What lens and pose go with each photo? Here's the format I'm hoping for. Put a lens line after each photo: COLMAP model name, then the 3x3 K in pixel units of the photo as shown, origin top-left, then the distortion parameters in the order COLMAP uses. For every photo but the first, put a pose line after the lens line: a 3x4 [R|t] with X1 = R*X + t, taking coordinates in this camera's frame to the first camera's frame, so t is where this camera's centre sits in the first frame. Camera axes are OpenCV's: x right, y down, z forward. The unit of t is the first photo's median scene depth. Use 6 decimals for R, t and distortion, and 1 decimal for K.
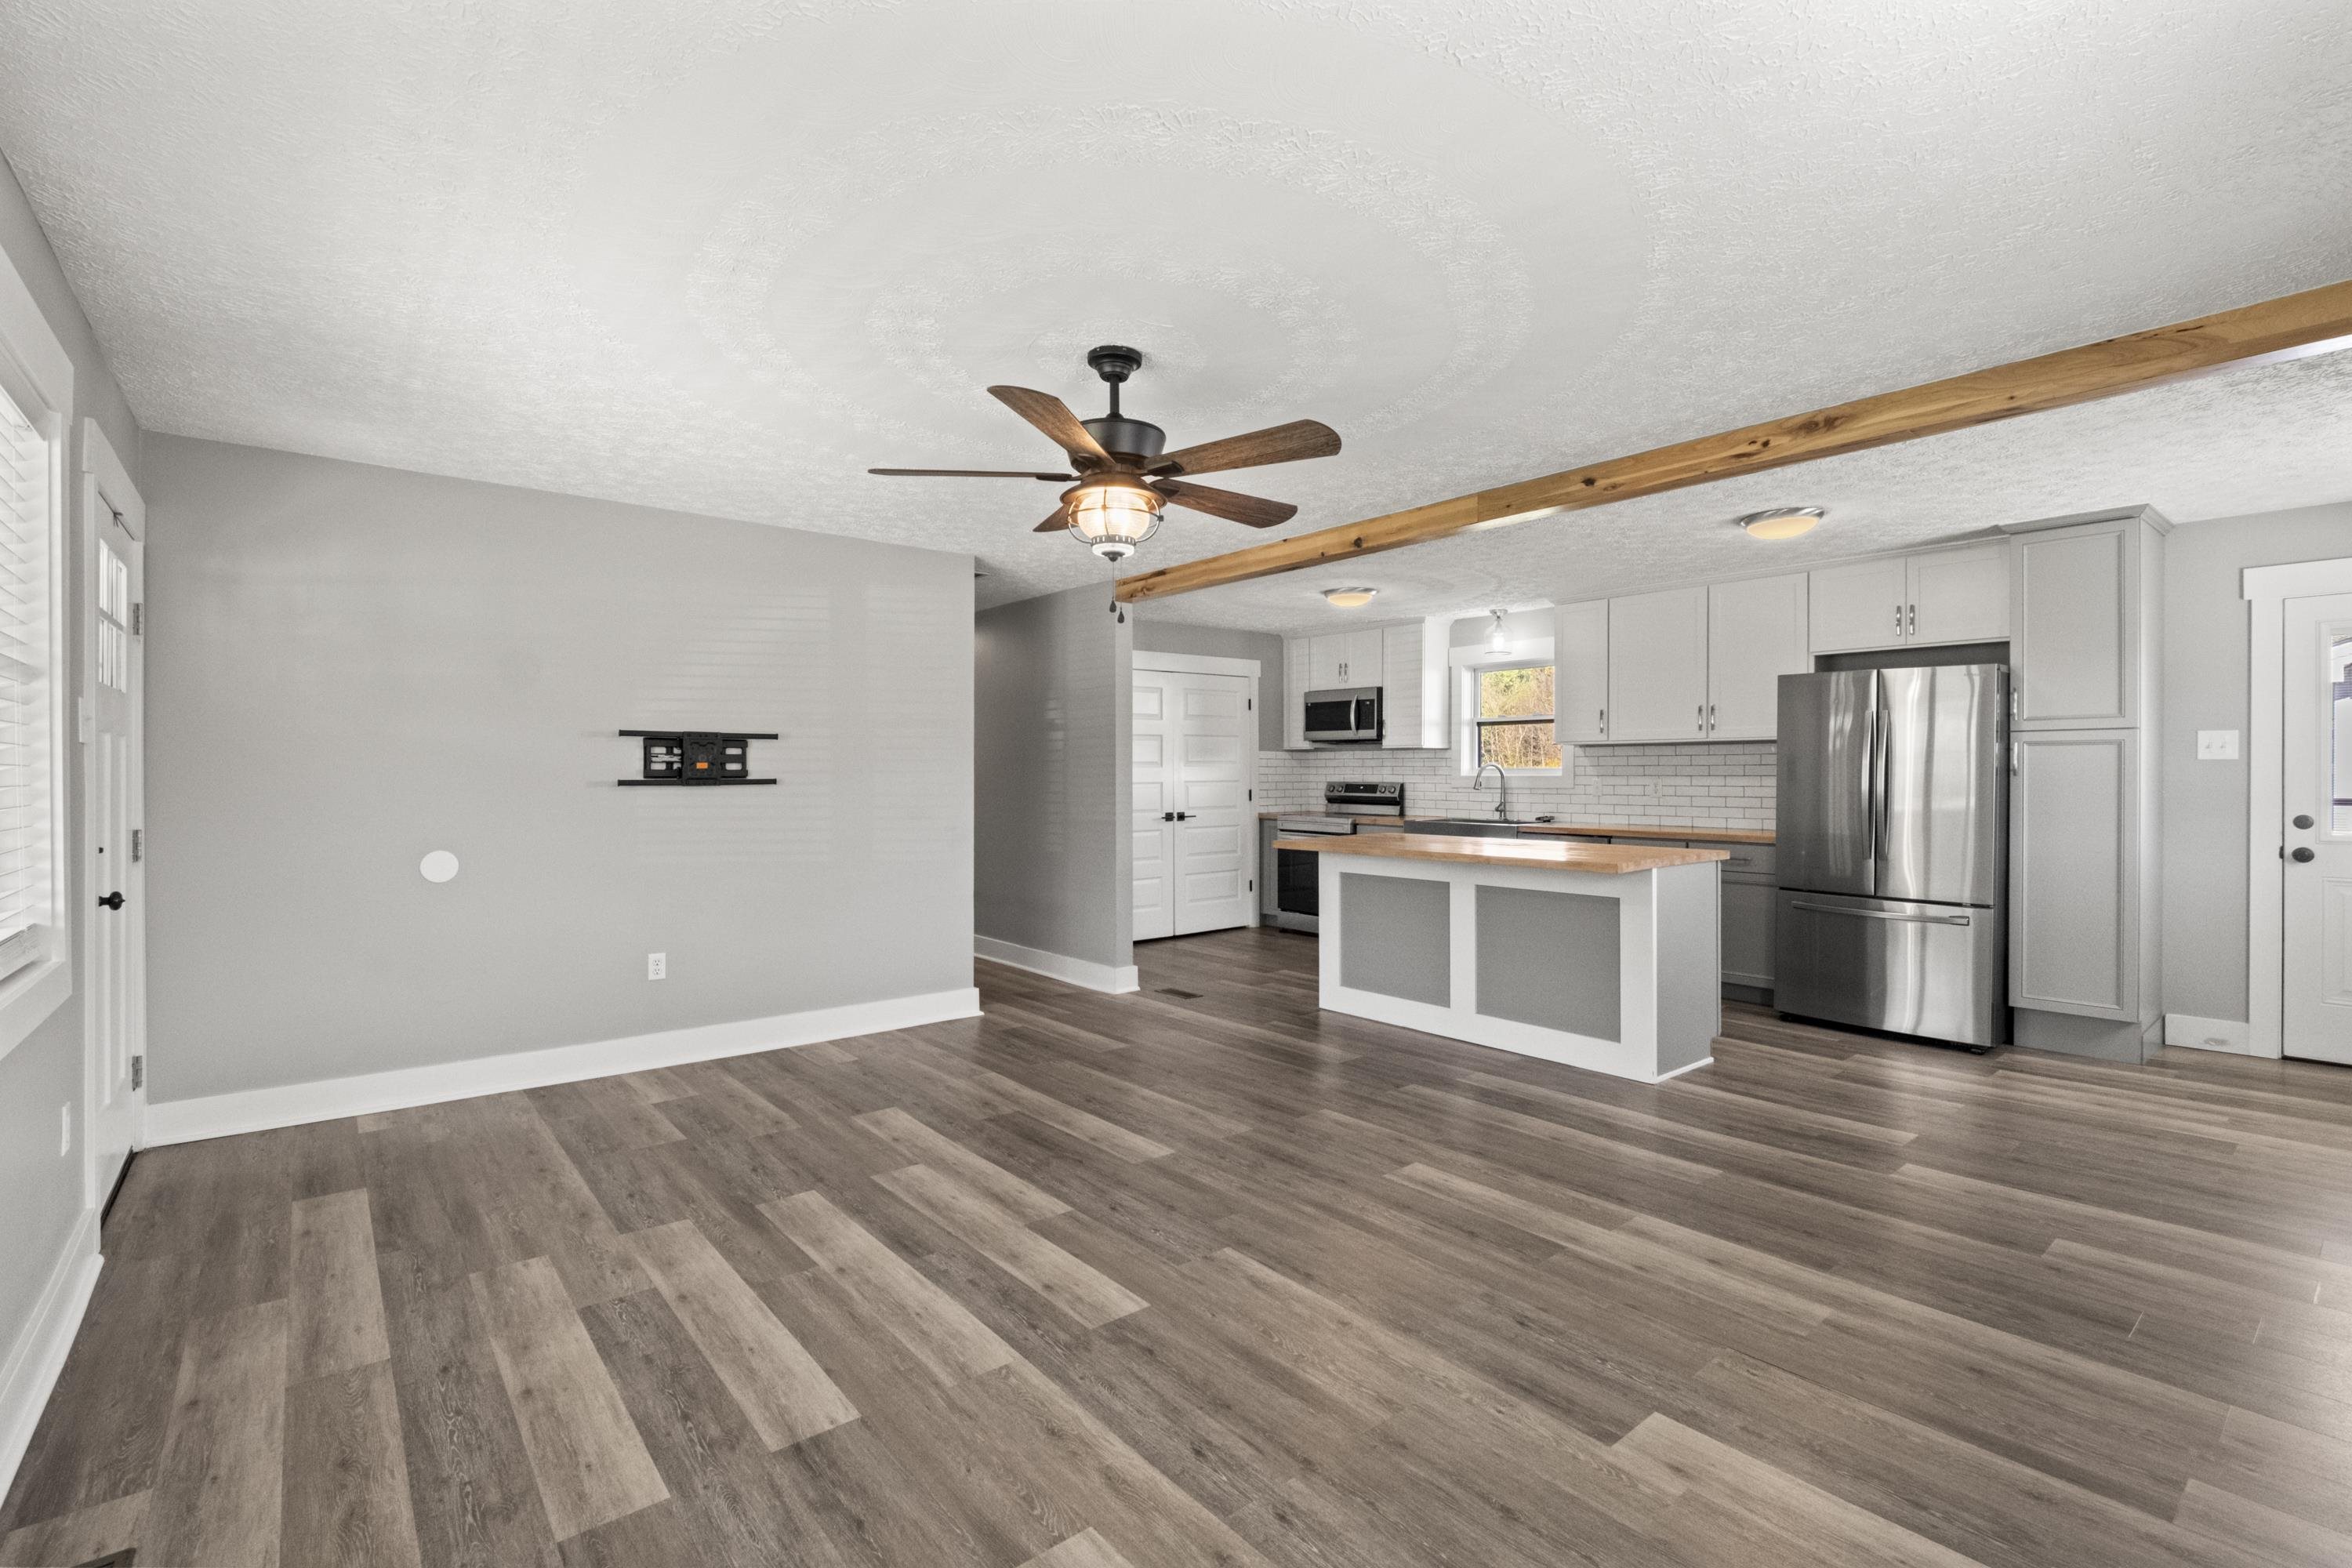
lens RADIAL K [[1058.3, 0, 1154.1], [0, 1058.3, 775.8], [0, 0, 1]] dist [0.000893, -0.006547]
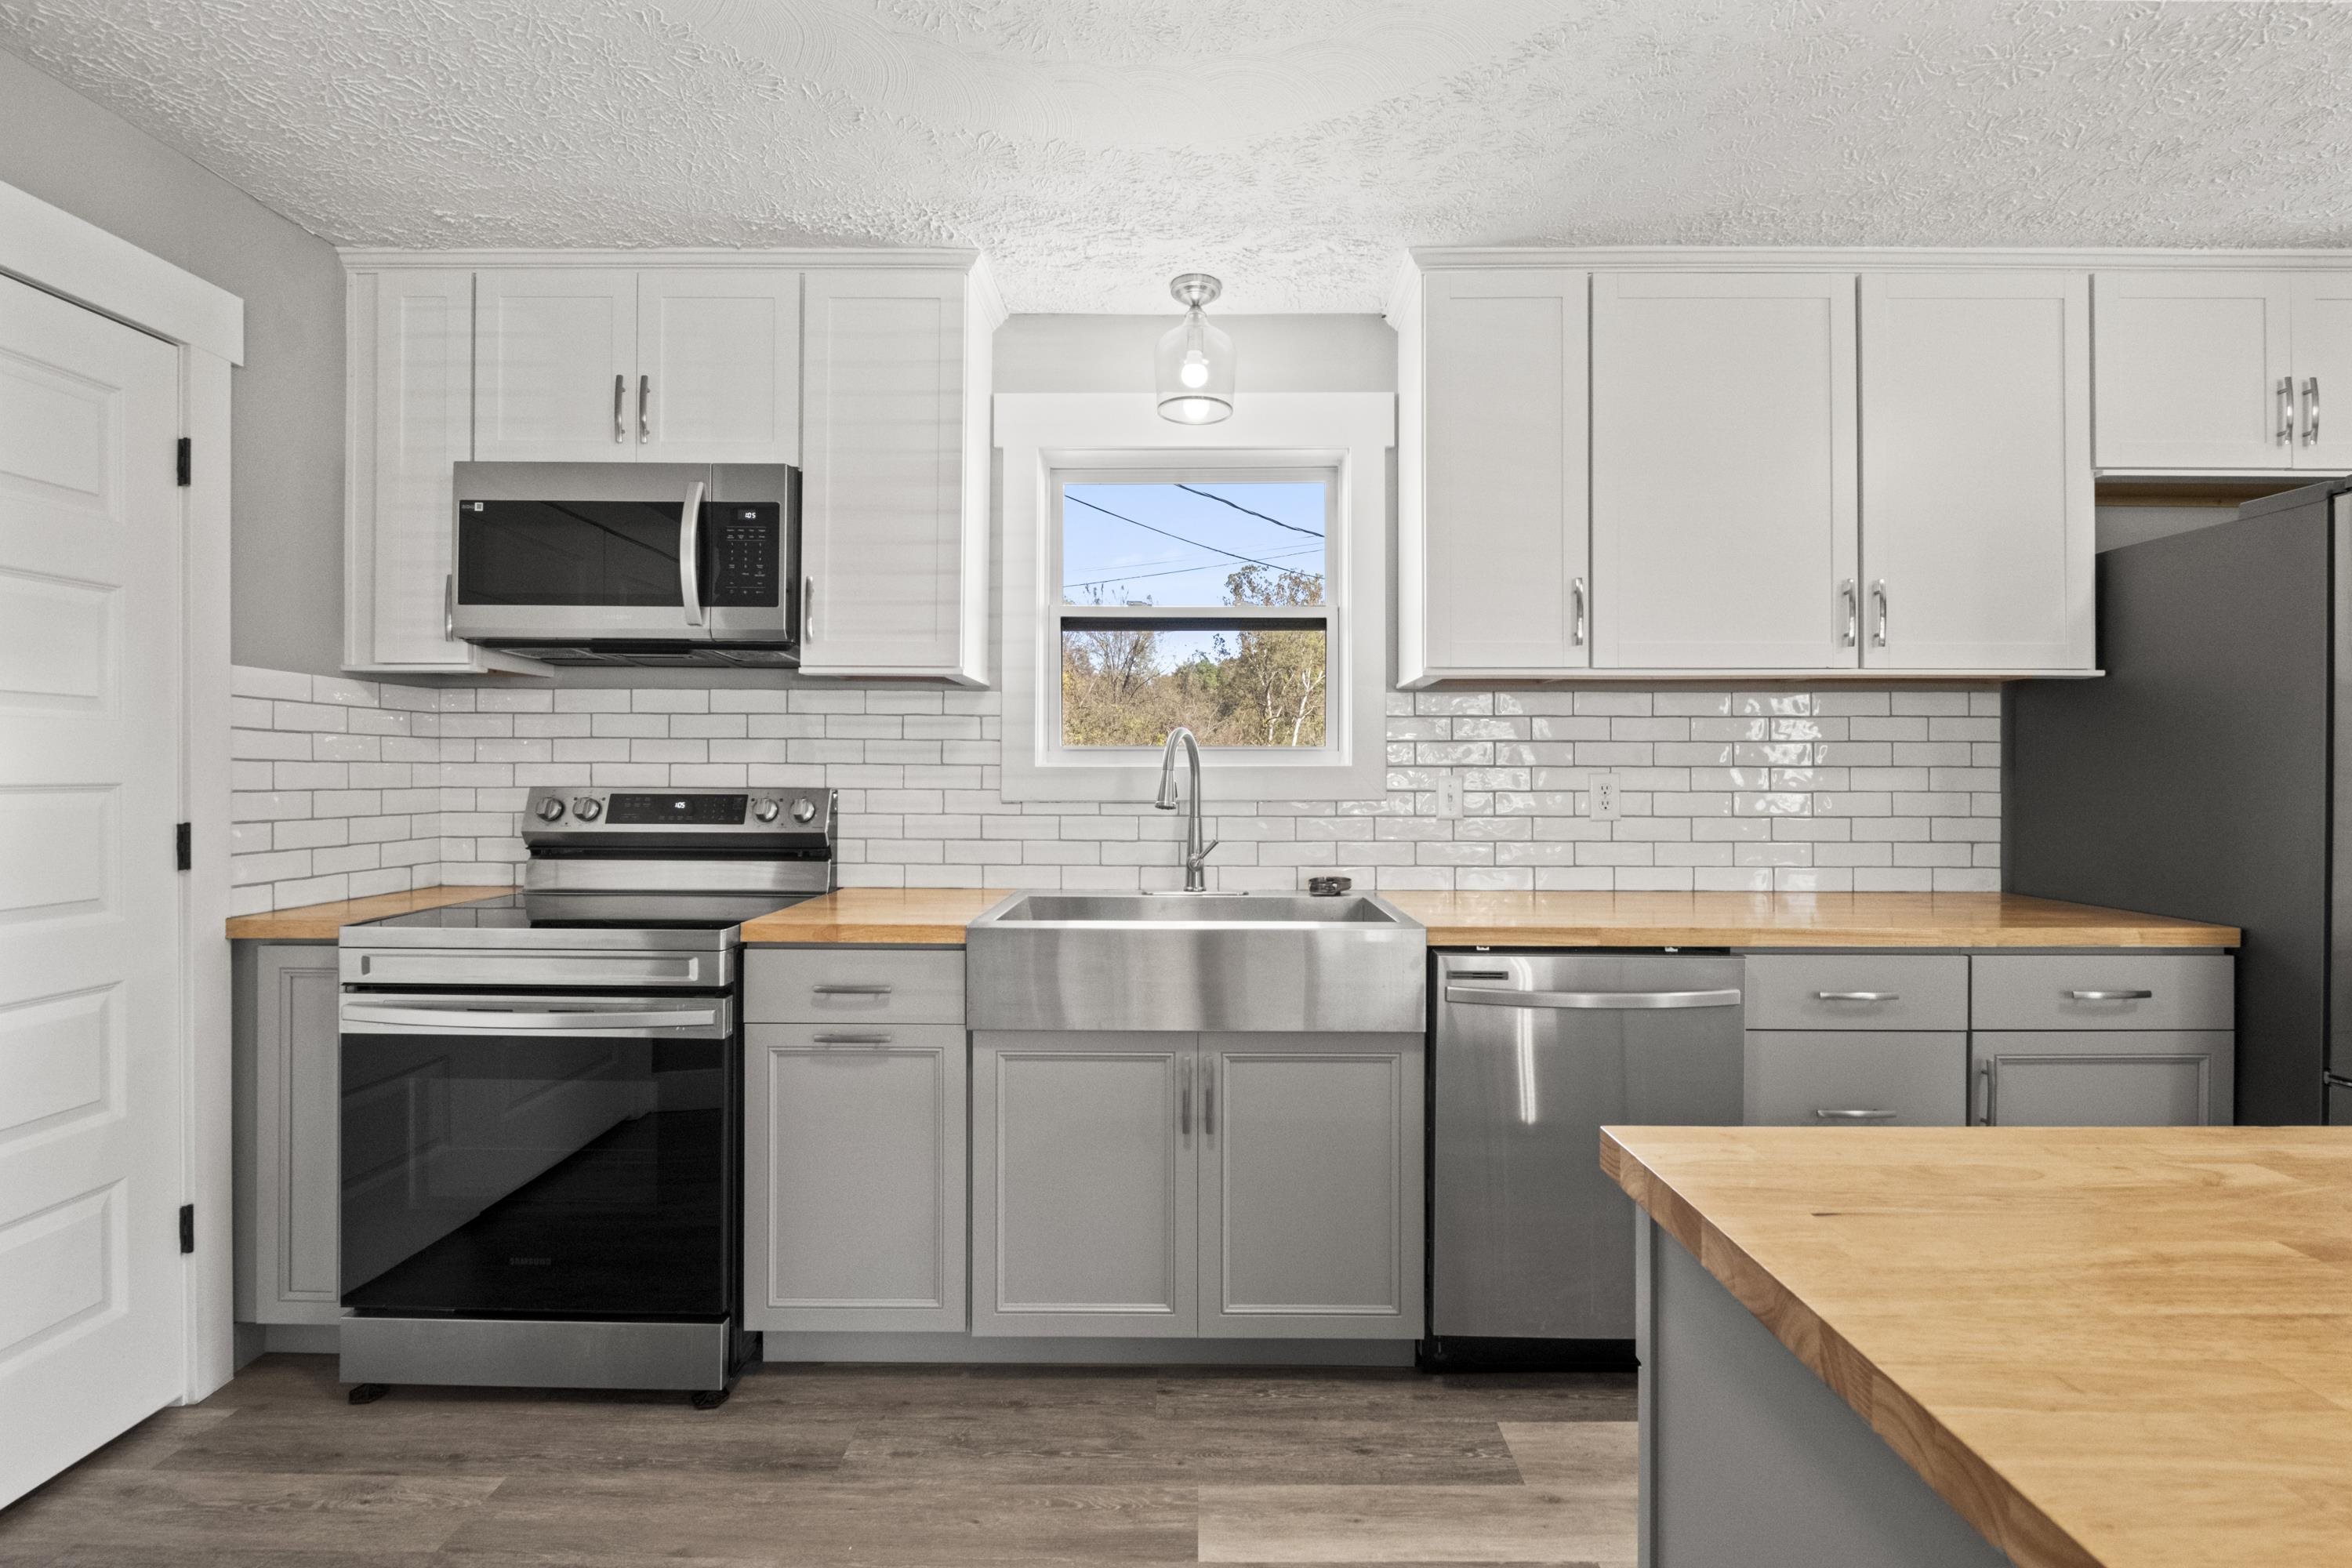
lens RADIAL K [[1053.2, 0, 1182.5], [0, 1053.2, 767.8], [0, 0, 1]] dist [0.000907, -0.007003]
pose [[0.631737, 0.006016, 0.775160, 0.128163], [0.000073, 0.999969, -0.007820, 0.006634], [-0.775183, 0.004997, 0.631717, 1.746130]]
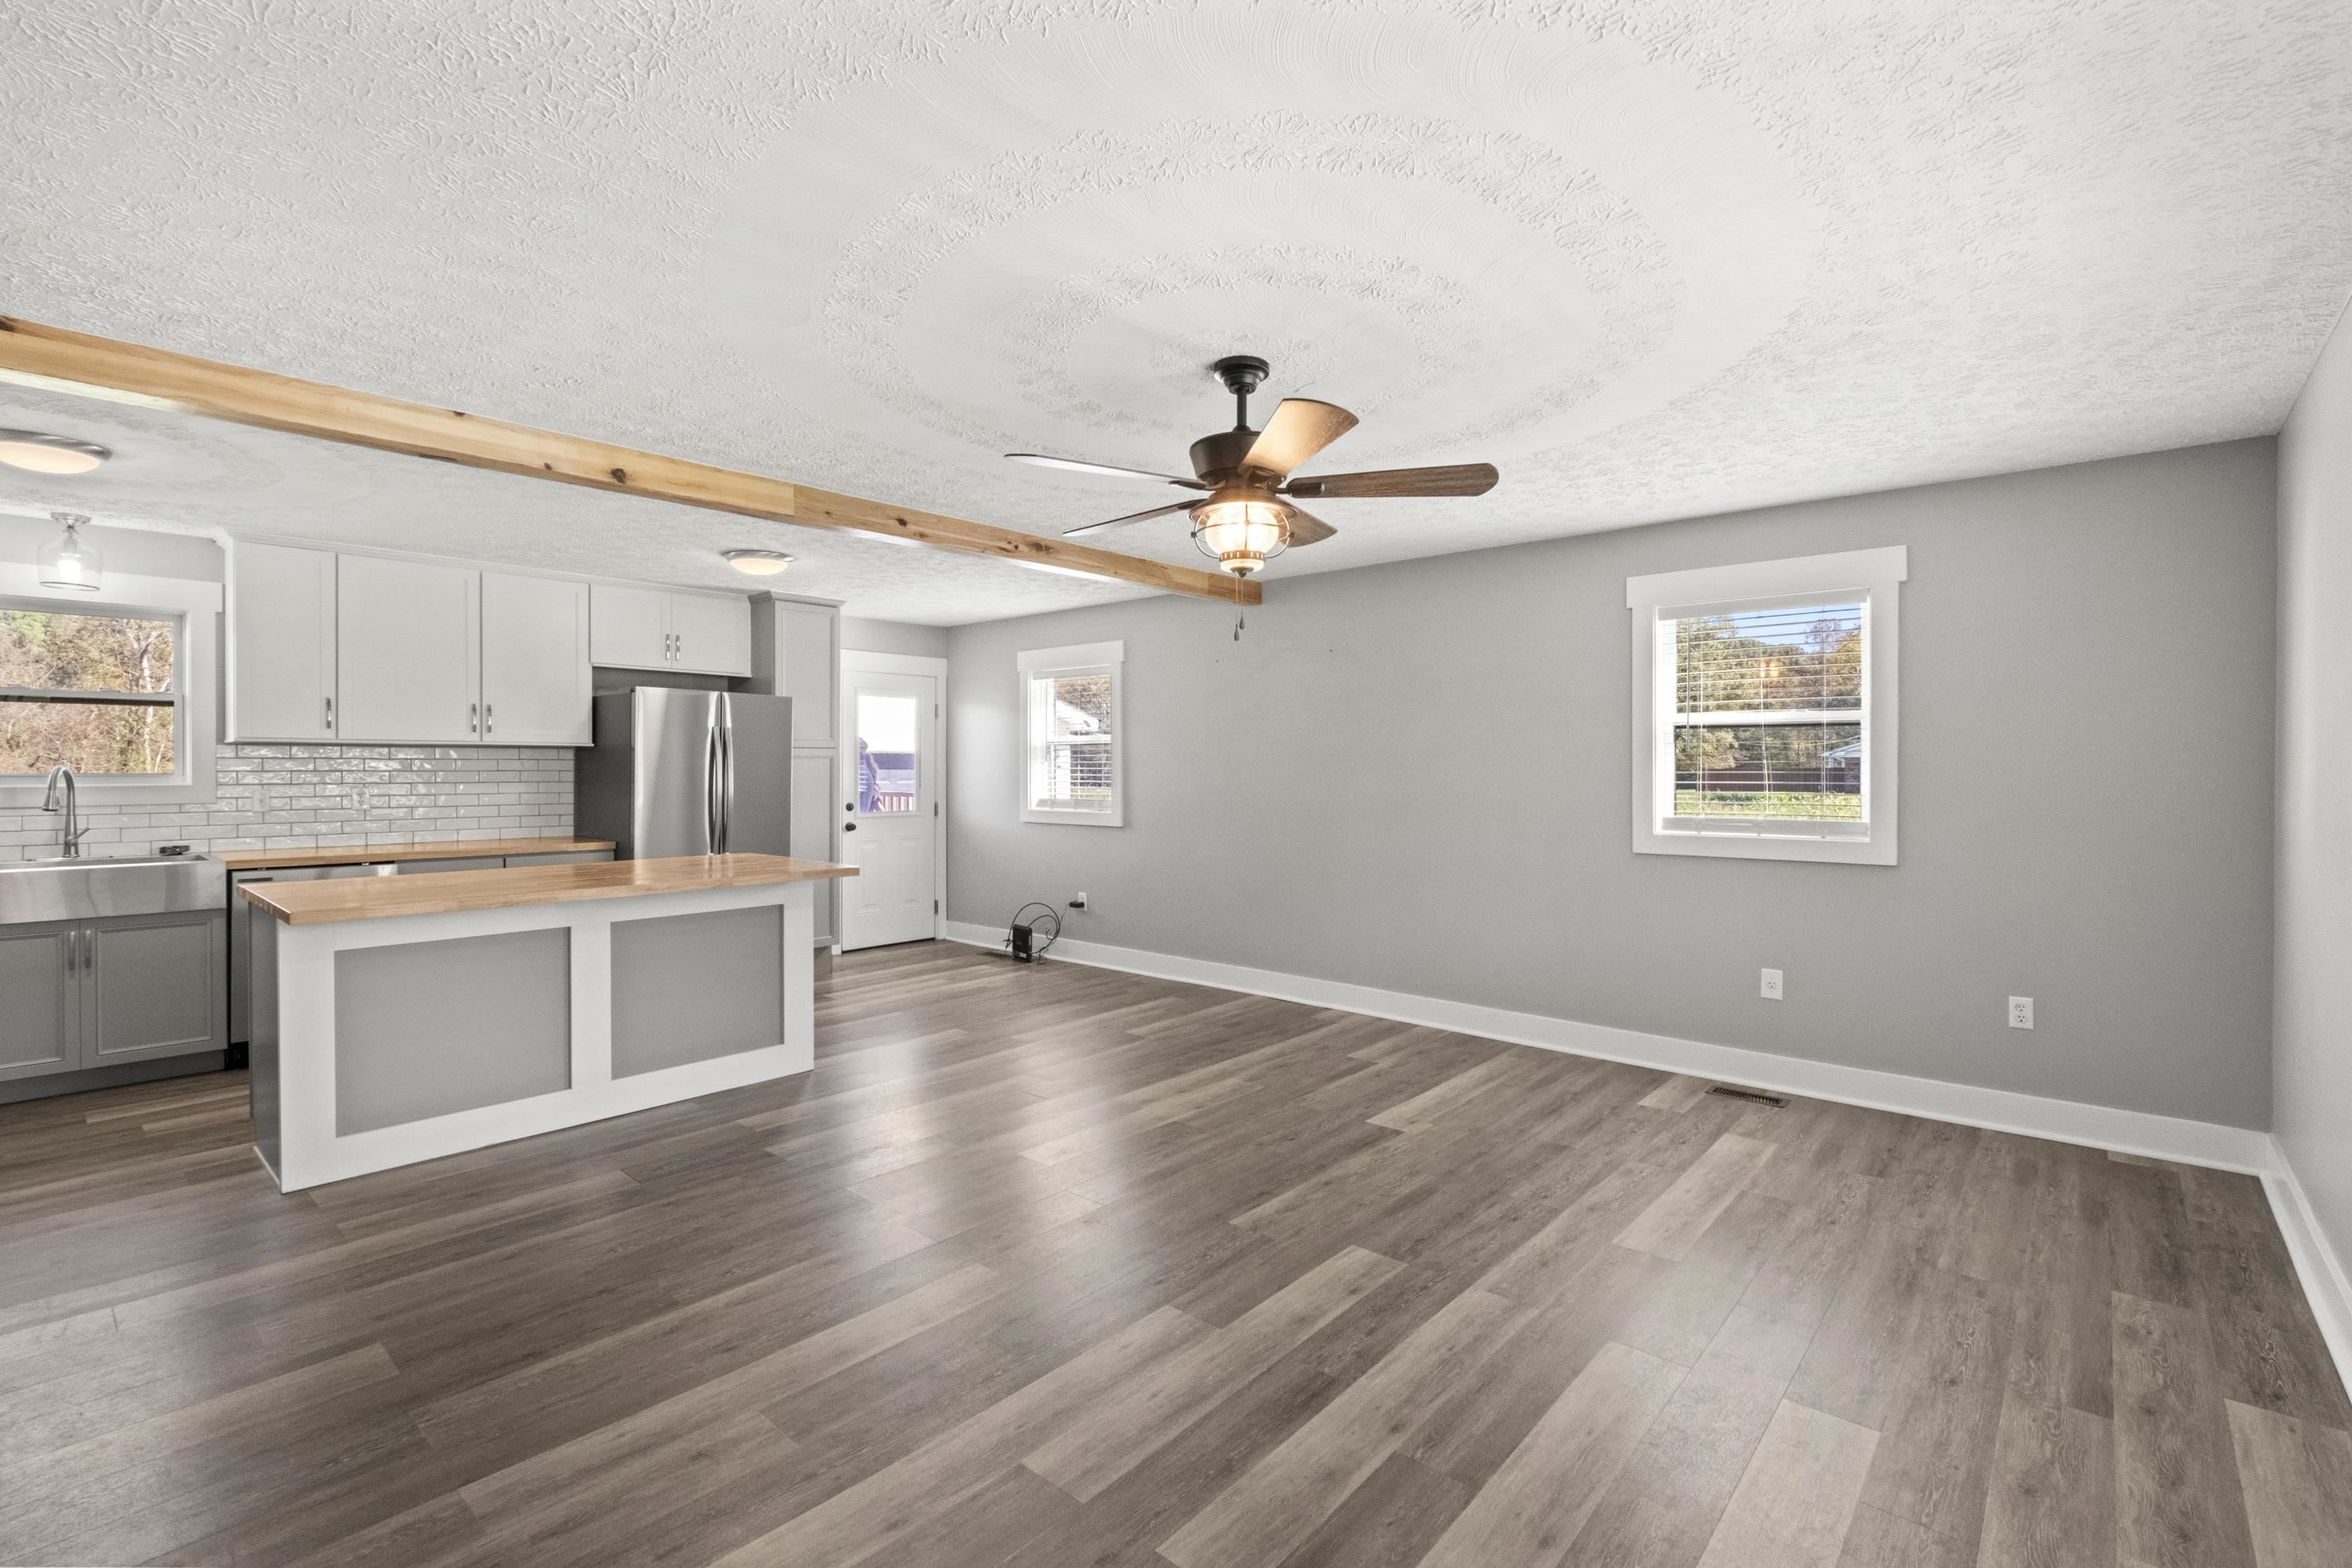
lens RADIAL K [[1053.2, 0, 1182.5], [0, 1053.2, 767.8], [0, 0, 1]] dist [0.000907, -0.007003]
pose [[-0.178384, -0.000107, 0.983961, -0.849538], [0.001153, 0.999999, 0.000318, -0.023349], [-0.983960, 0.001192, -0.178384, 1.056327]]
